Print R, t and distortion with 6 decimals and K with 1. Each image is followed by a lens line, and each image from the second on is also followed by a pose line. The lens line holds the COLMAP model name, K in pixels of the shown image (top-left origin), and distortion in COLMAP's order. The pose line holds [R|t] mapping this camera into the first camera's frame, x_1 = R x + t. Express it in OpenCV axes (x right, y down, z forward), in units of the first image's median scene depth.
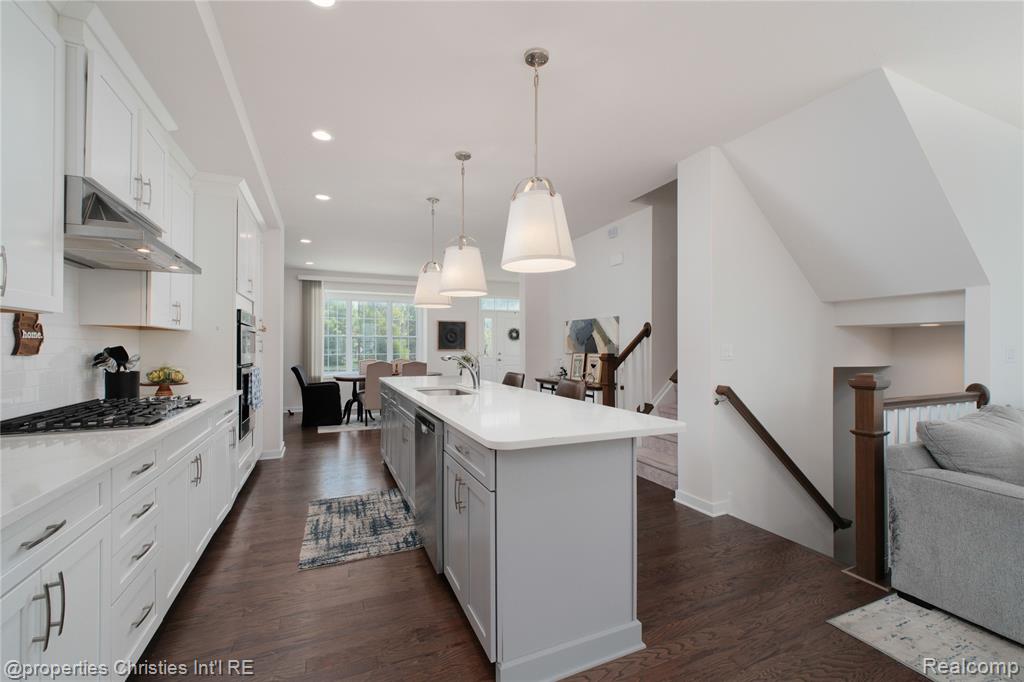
lens RADIAL K [[436.1, 0, 506.2], [0, 436.1, 345.0], [0, 0, 1]] dist [0.012137, 0.000248]
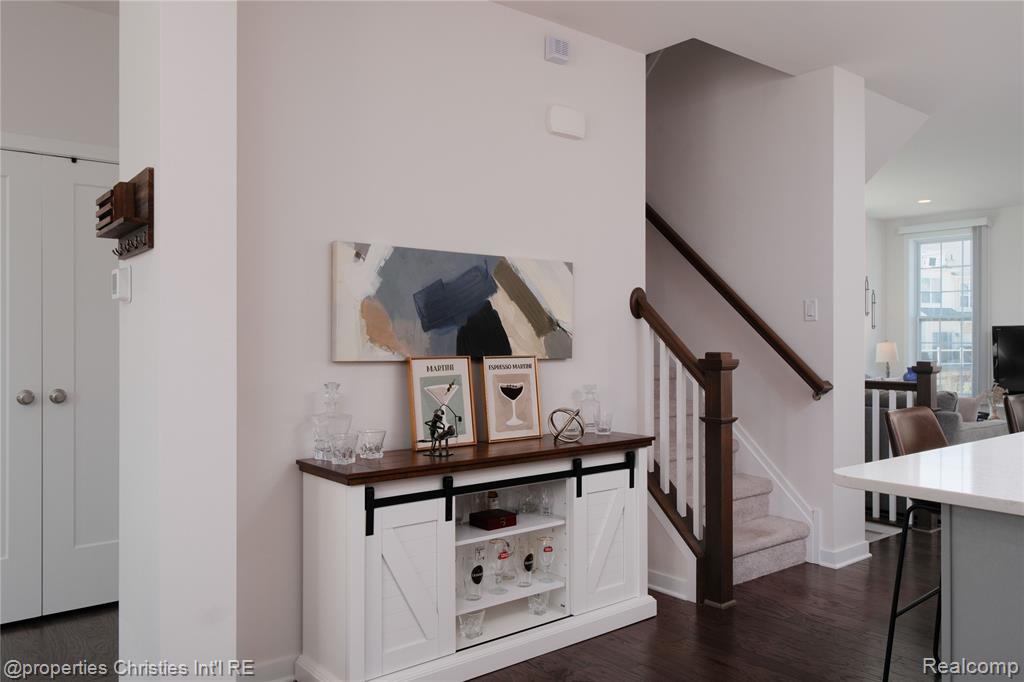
lens RADIAL K [[803.8, 0, 513.5], [0, 803.8, 346.0], [0, 0, 1]] dist [-0.002948, 0.000183]
pose [[-0.283639, -0.006972, 0.958906, -0.538008], [-0.003934, 0.999974, 0.006107, 0.008462], [-0.958923, -0.002040, -0.283659, 1.515006]]
